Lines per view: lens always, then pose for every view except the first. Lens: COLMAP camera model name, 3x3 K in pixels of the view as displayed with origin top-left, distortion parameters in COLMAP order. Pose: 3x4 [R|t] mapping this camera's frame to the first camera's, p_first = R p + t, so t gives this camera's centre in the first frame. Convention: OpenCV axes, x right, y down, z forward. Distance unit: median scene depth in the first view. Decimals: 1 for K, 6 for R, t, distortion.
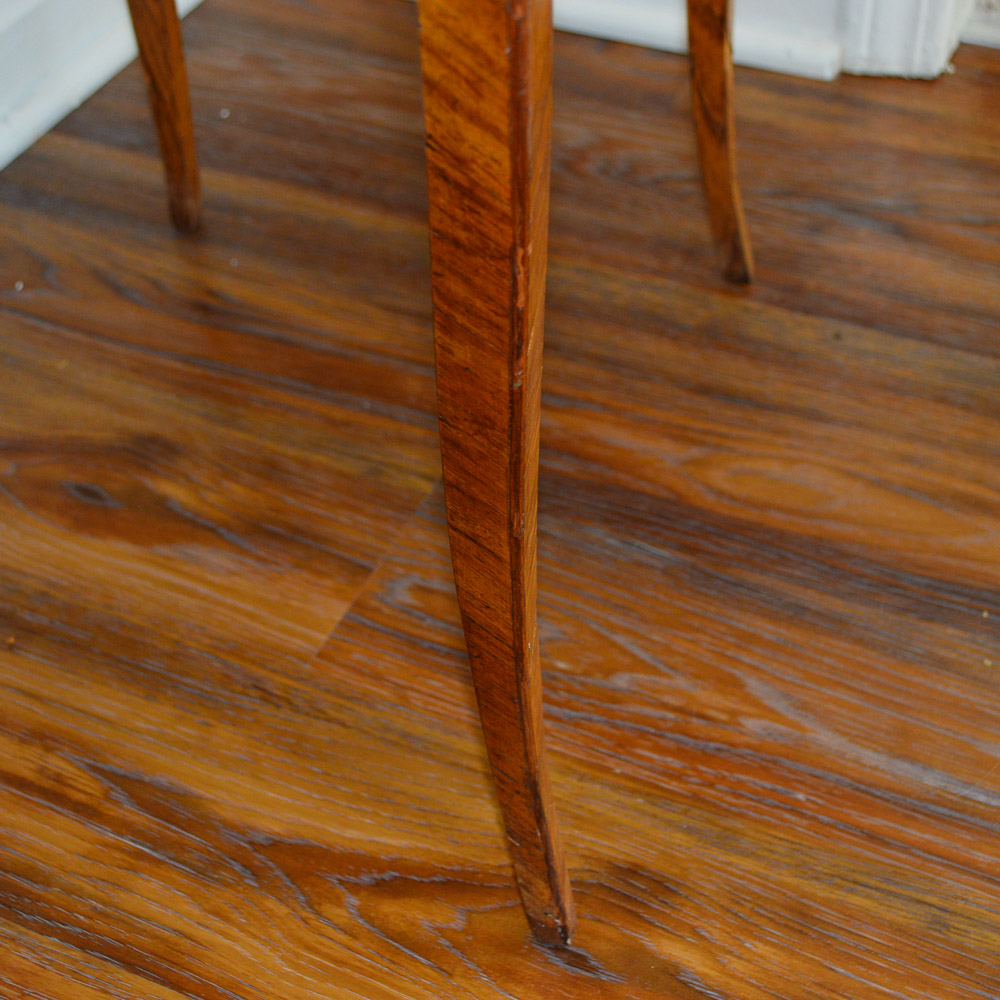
lens RADIAL K [[1772.5, 0, 503.4], [0, 1772.5, 499.9], [0, 0, 1]] dist [-0.019876, 0.000000]
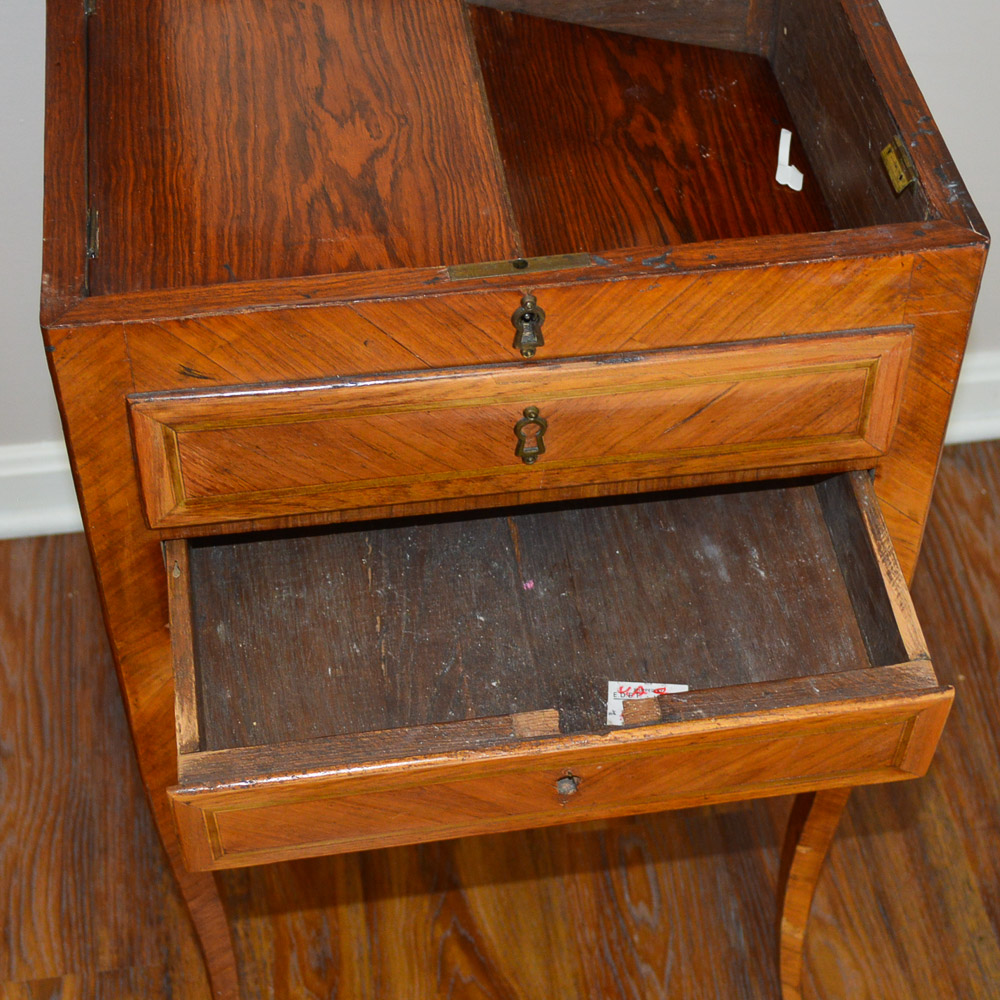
lens RADIAL K [[2015.2, 0, 516.6], [0, 2015.2, 510.4], [0, 0, 1]] dist [-0.063302, 0.000000]
pose [[0.558529, 0.649856, -0.515493, 0.723971], [-0.595340, 0.746800, 0.296411, -0.751032], [0.577594, 0.141339, 0.803995, -0.747409]]
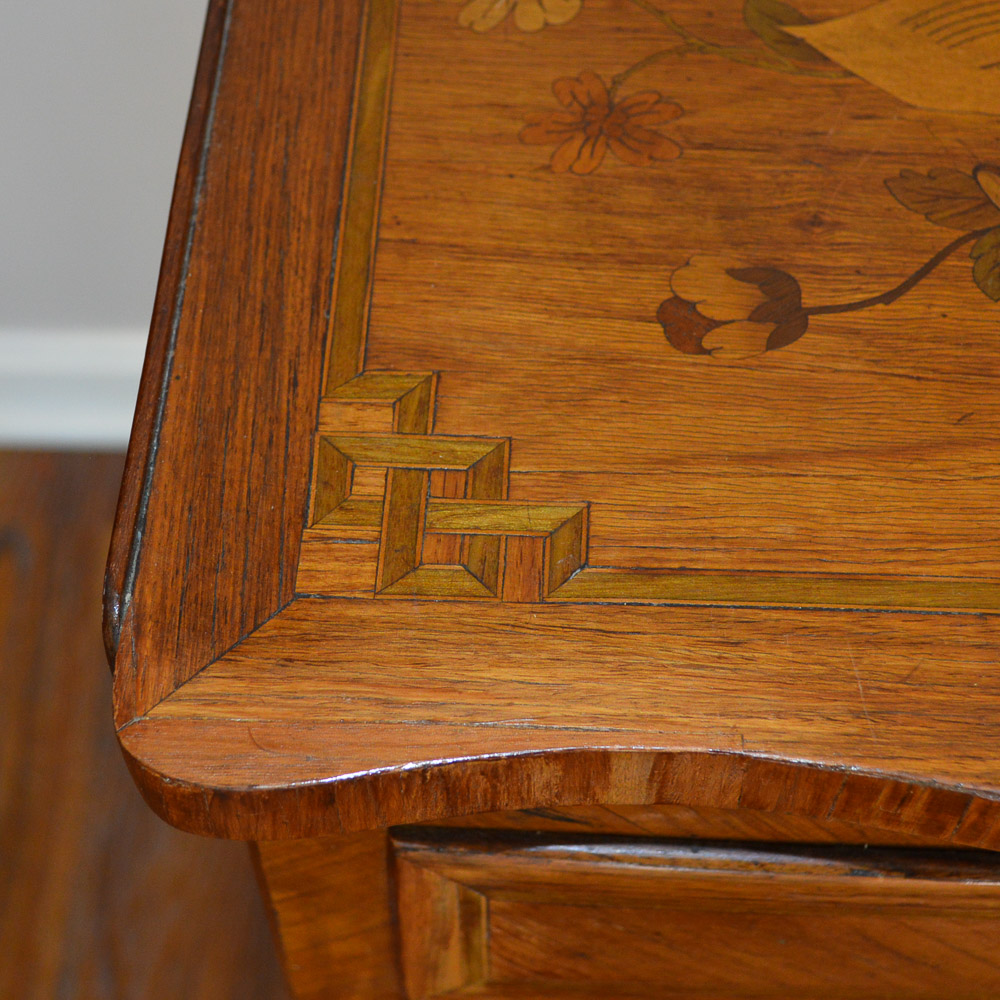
lens RADIAL K [[1911.5, 0, 495.7], [0, 1911.5, 491.4], [0, 0, 1]] dist [-0.030325, 0.000000]
pose [[0.401445, 0.796725, -0.451743, 0.106920], [-0.644573, 0.596173, 0.478647, -0.625152], [0.650668, 0.099031, 0.752878, -0.306600]]
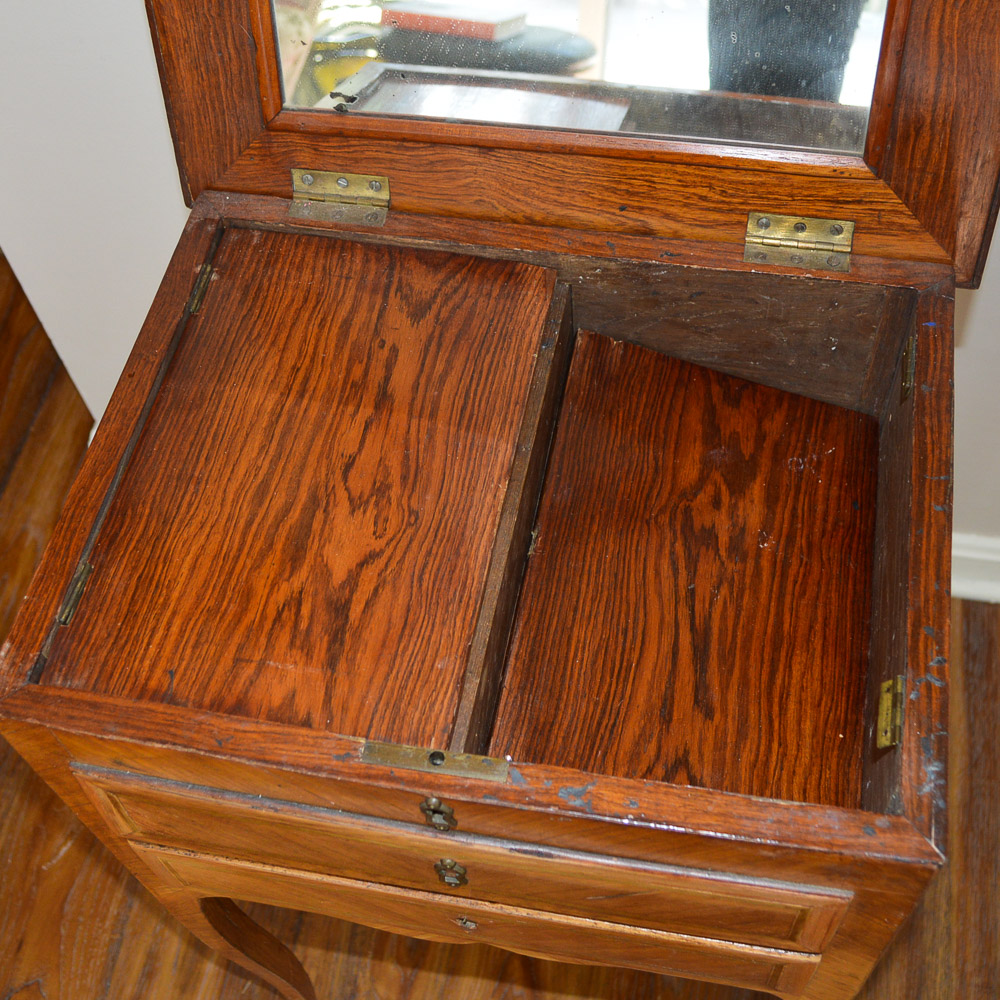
lens RADIAL K [[1332.4, 0, 537.1], [0, 1332.4, 477.9], [0, 0, 1]] dist [-0.084971, 0.000000]
pose [[0.266649, 0.820069, -0.506345, 0.285830], [-0.637533, 0.544085, 0.545457, -1.040570], [0.722807, 0.177366, 0.667901, -0.302984]]
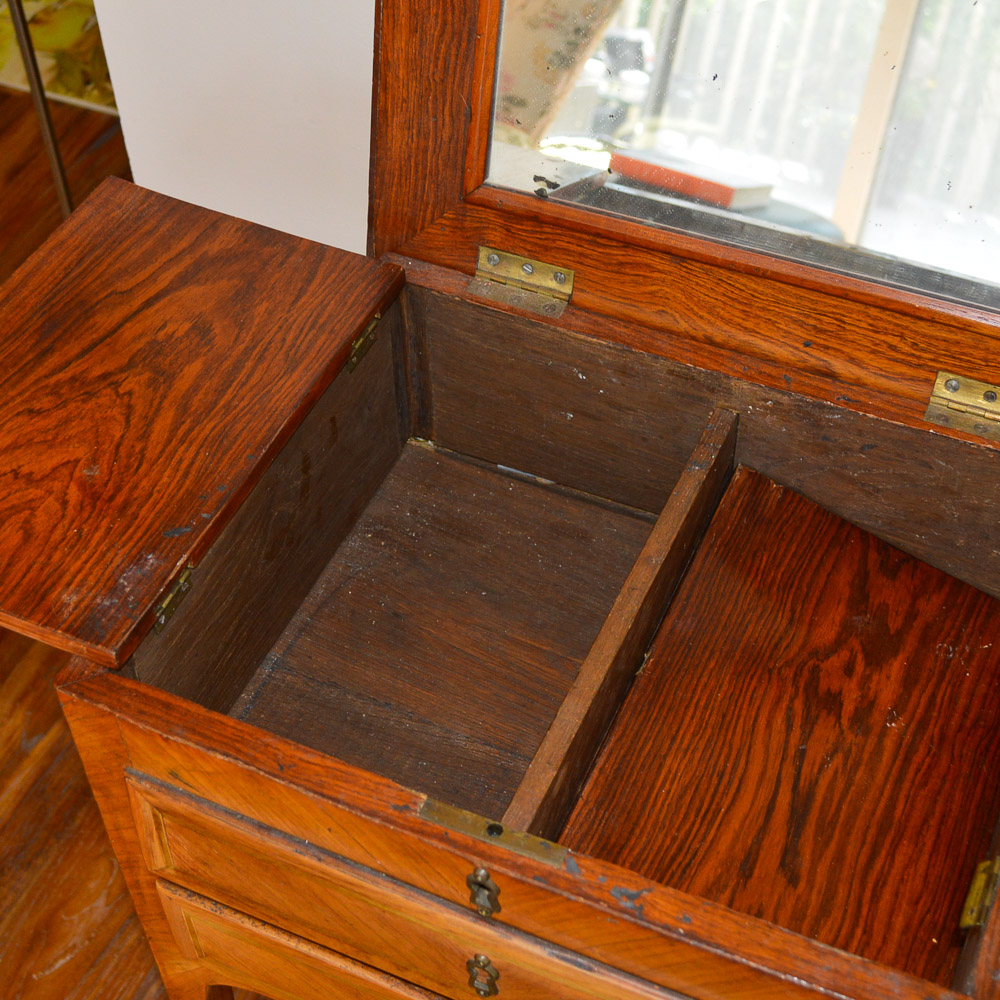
lens RADIAL K [[1611.8, 0, 503.9], [0, 1611.8, 468.4], [0, 0, 1]] dist [-0.069437, 0.000000]
pose [[0.025863, 0.755916, -0.654158, 0.442293], [-0.673979, 0.496472, 0.547054, -1.086123], [0.738298, 0.426740, 0.522311, -0.349755]]
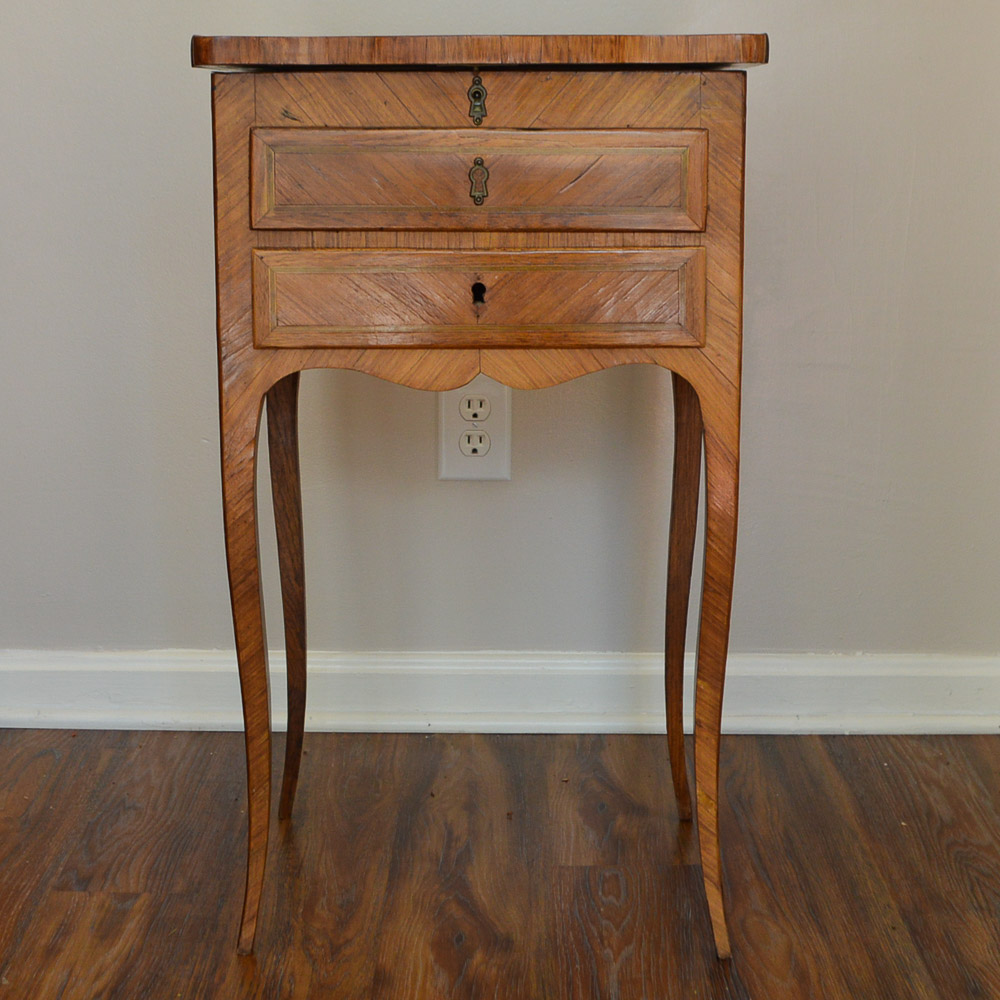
lens RADIAL K [[1886.2, 0, 481.8], [0, 1886.2, 439.7], [0, 0, 1]] dist [-0.065279, 0.000000]
pose [[0.414573, 0.212019, -0.884973, 1.865488], [-0.635052, 0.763940, -0.114473, 0.011137], [0.651796, 0.609462, 0.451352, -0.471216]]
